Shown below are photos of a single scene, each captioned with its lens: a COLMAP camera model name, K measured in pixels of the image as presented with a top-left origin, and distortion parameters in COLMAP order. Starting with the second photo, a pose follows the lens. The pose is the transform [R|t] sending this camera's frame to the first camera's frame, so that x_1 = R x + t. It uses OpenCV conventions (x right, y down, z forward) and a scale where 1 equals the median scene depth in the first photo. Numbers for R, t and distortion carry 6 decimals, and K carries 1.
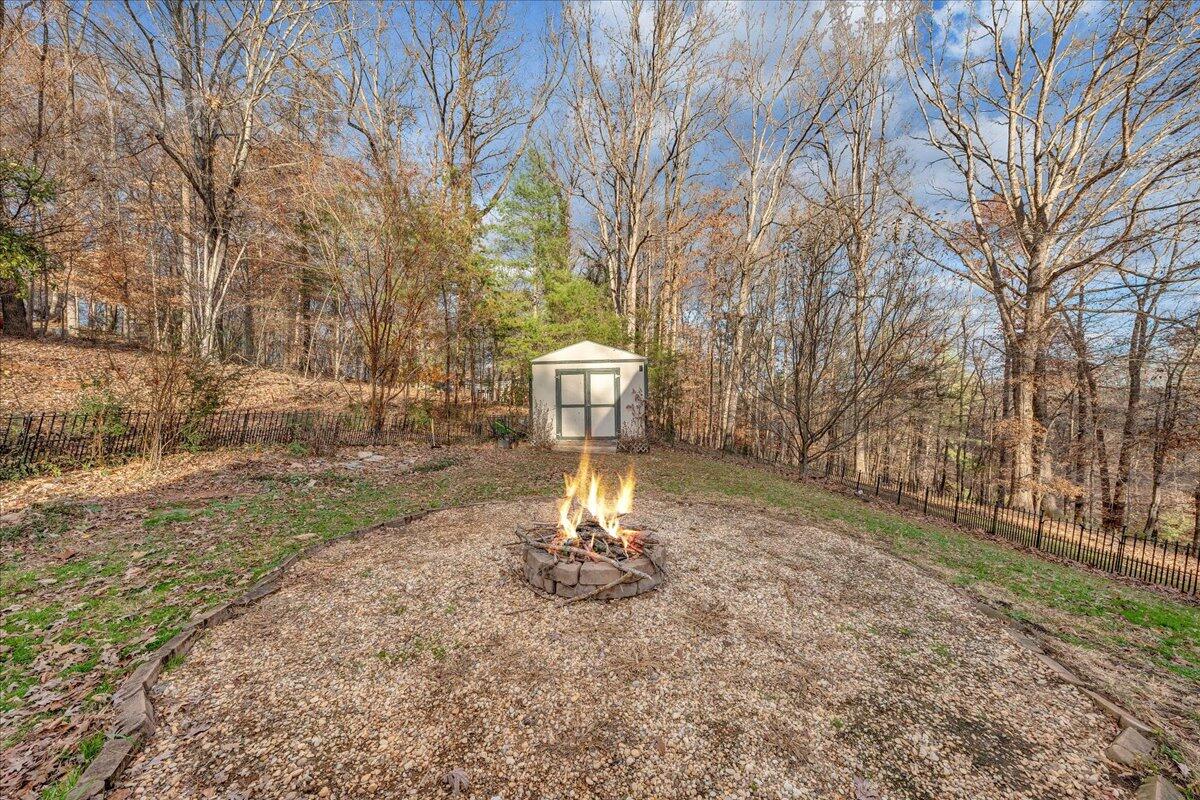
lens RADIAL K [[409.9, 0, 597.7], [0, 409.9, 401.2], [0, 0, 1]] dist [0.004016, -0.000105]
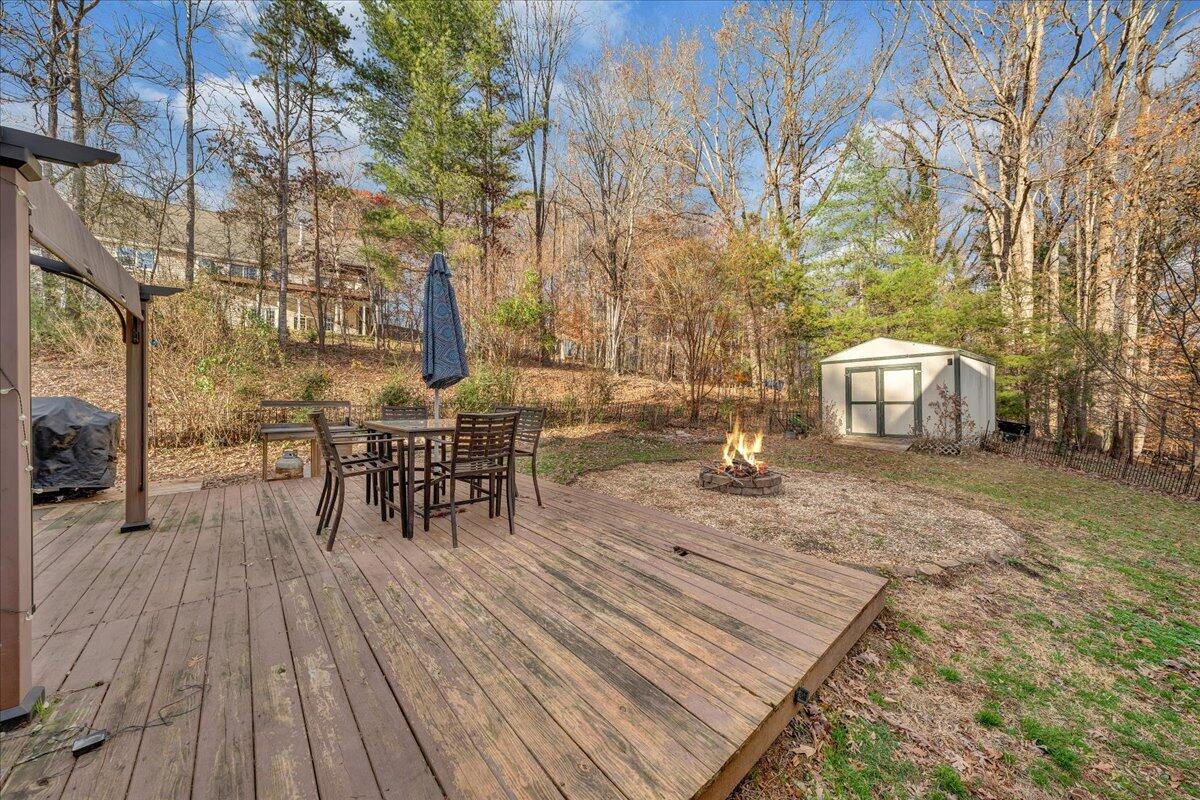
lens RADIAL K [[409.9, 0, 597.7], [0, 409.9, 401.2], [0, 0, 1]] dist [0.004016, -0.000105]
pose [[0.682014, 0.006796, -0.731308, 0.236150], [-0.004842, 0.999977, 0.004777, 0.005818], [0.731323, 0.000283, 0.682031, -0.183889]]
